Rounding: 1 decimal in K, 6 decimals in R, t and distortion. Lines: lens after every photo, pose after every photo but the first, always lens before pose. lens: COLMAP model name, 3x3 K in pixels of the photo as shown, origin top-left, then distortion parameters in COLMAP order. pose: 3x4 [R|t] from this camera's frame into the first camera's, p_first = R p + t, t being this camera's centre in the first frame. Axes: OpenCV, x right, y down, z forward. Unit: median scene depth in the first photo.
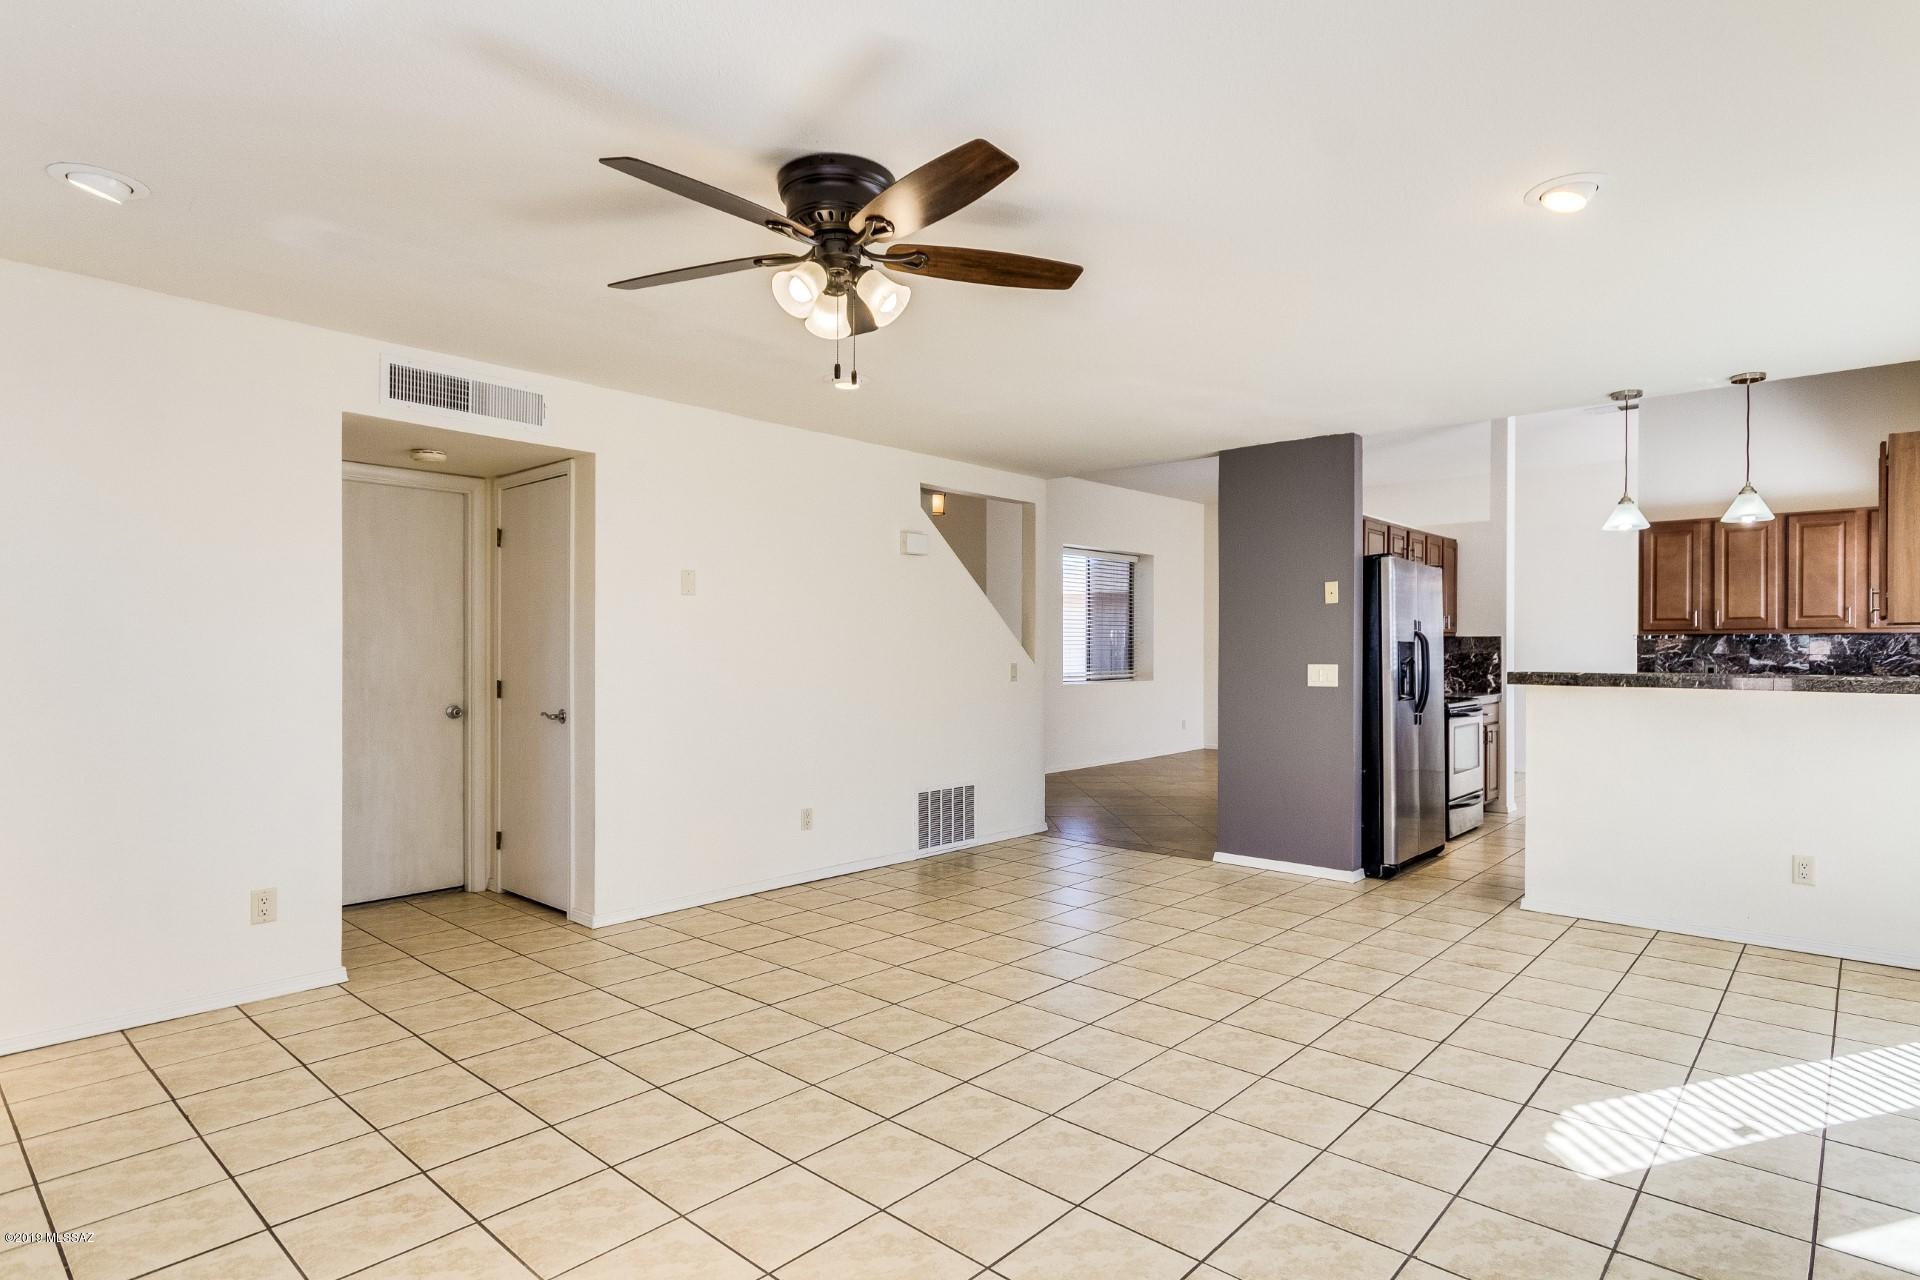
lens RADIAL K [[1019.6, 0, 960.1], [0, 1019.6, 651.5], [0, 0, 1]] dist [0.002116, -0.000148]
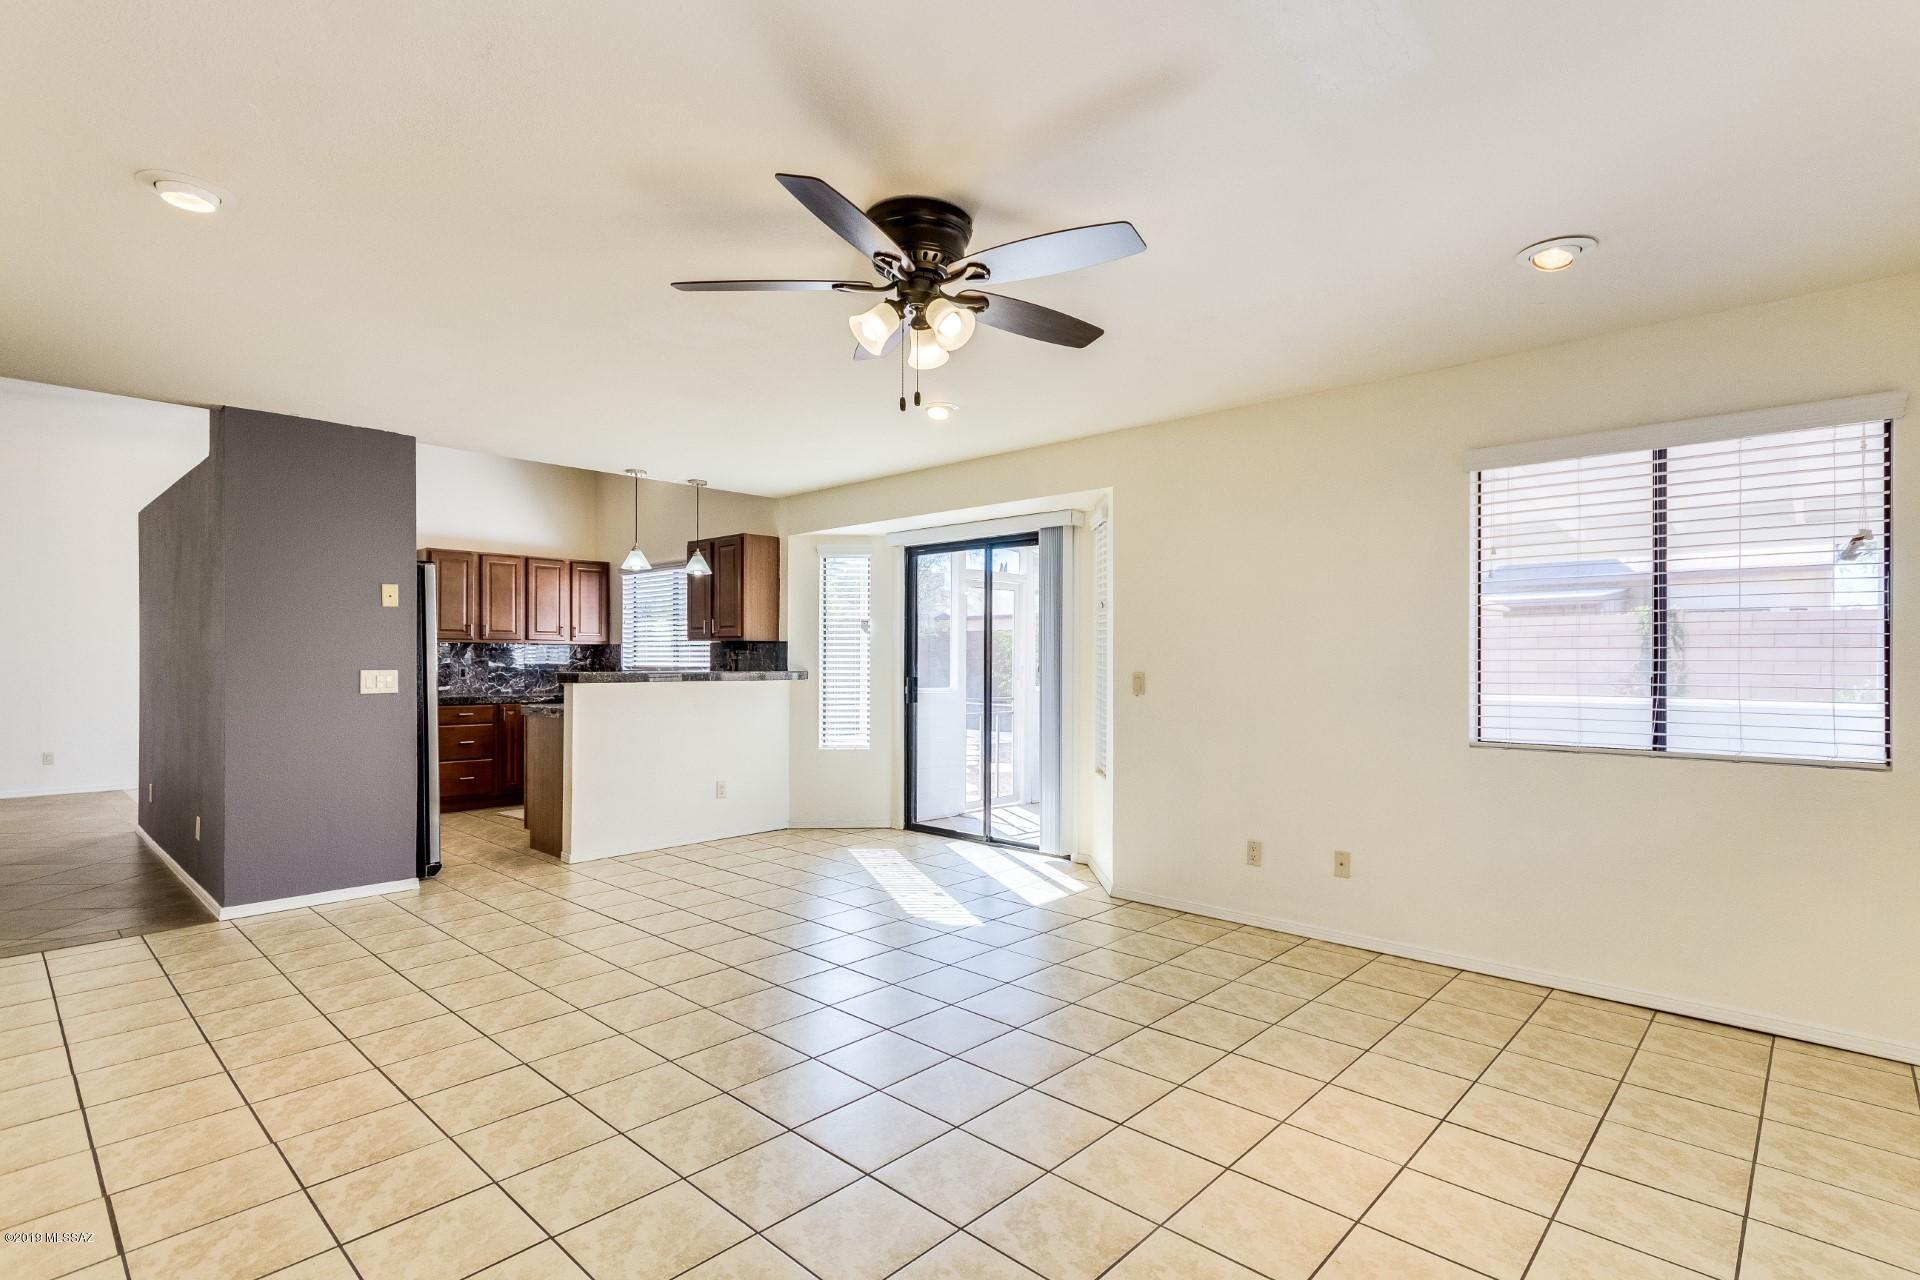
lens RADIAL K [[939.2, 0, 983.5], [0, 939.2, 635.9], [0, 0, 1]] dist [-0.000879, -0.000170]
pose [[-0.010016, 0.021839, 0.999711, -0.479690], [-0.000744, 0.999761, -0.021848, -0.000410], [-0.999950, -0.000962, -0.009997, 0.406268]]
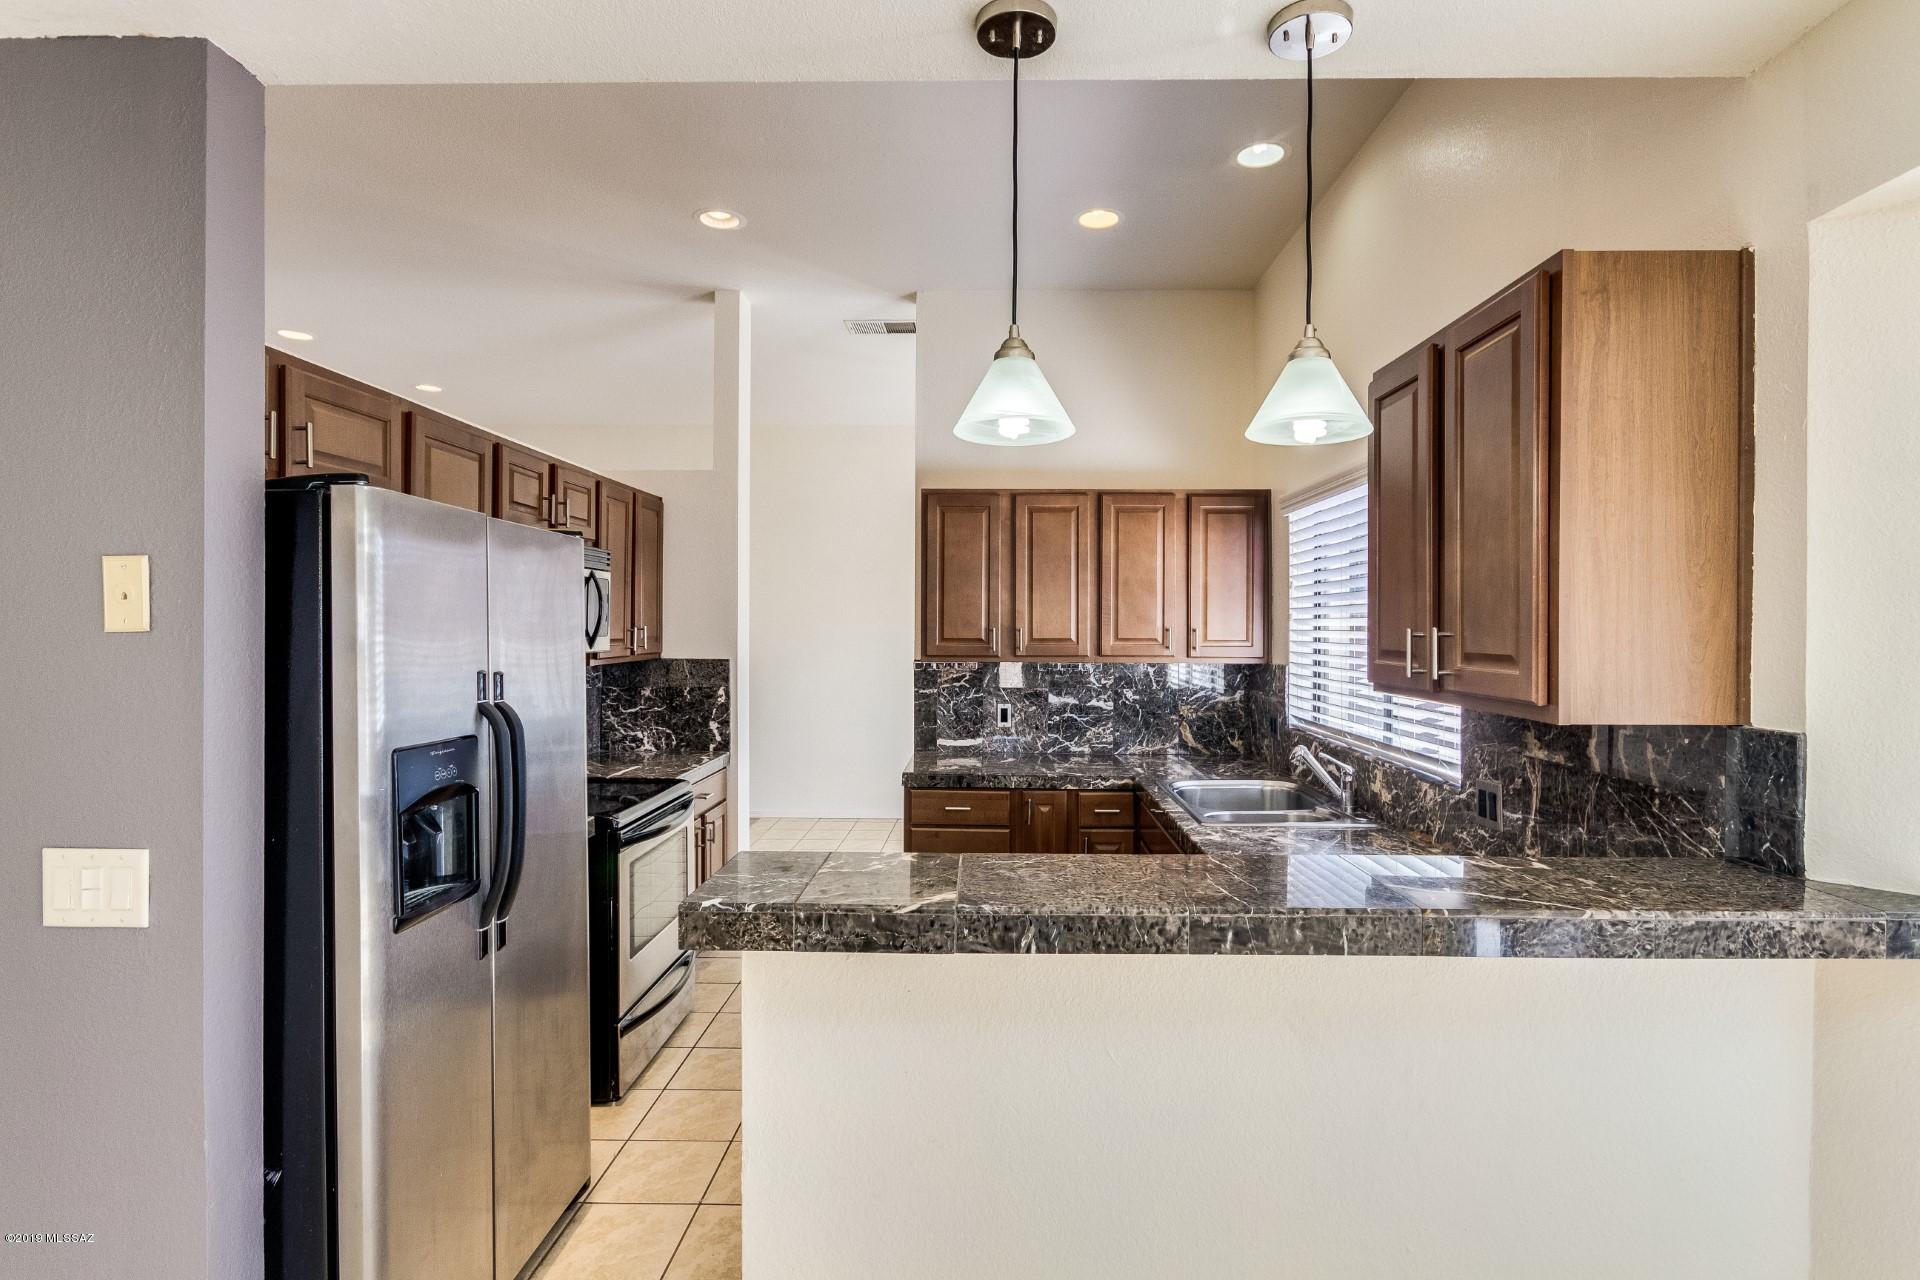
lens RADIAL K [[939.2, 0, 983.5], [0, 939.2, 635.9], [0, 0, 1]] dist [-0.000879, -0.000170]
pose [[0.749555, -0.006707, 0.661908, 0.335816], [-0.001919, 0.999922, 0.012305, -0.045145], [-0.661939, -0.010494, 0.749484, 0.588898]]
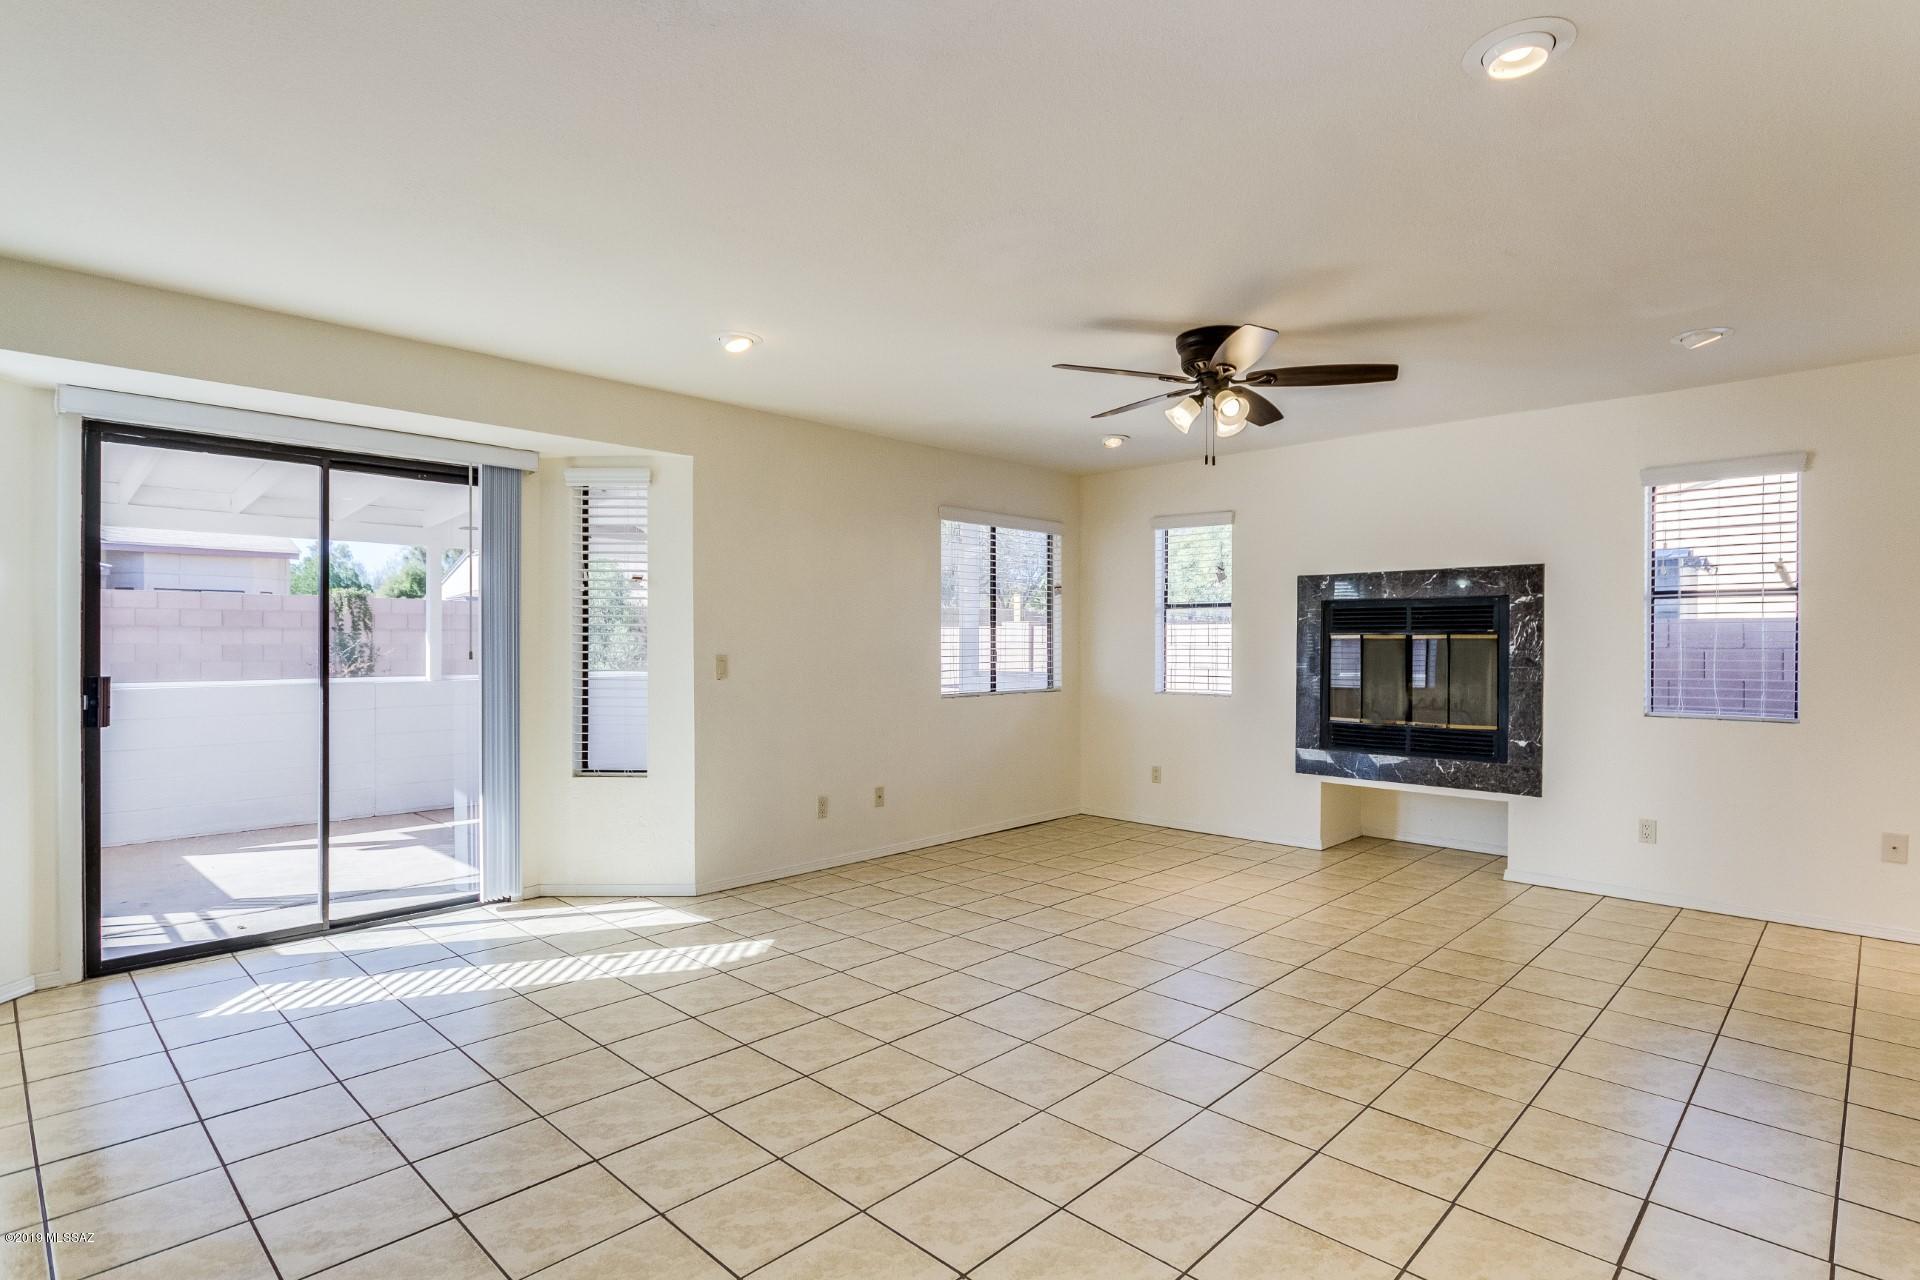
lens RADIAL K [[949.9, 0, 999.1], [0, 949.9, 599.9], [0, 0, 1]] dist [-0.000250, 0.000156]
pose [[-0.999998, -0.001989, -0.000536, 0.089922], [-0.001962, 0.998950, -0.045771, 0.003111], [0.000626, -0.045769, -0.998952, 1.056738]]
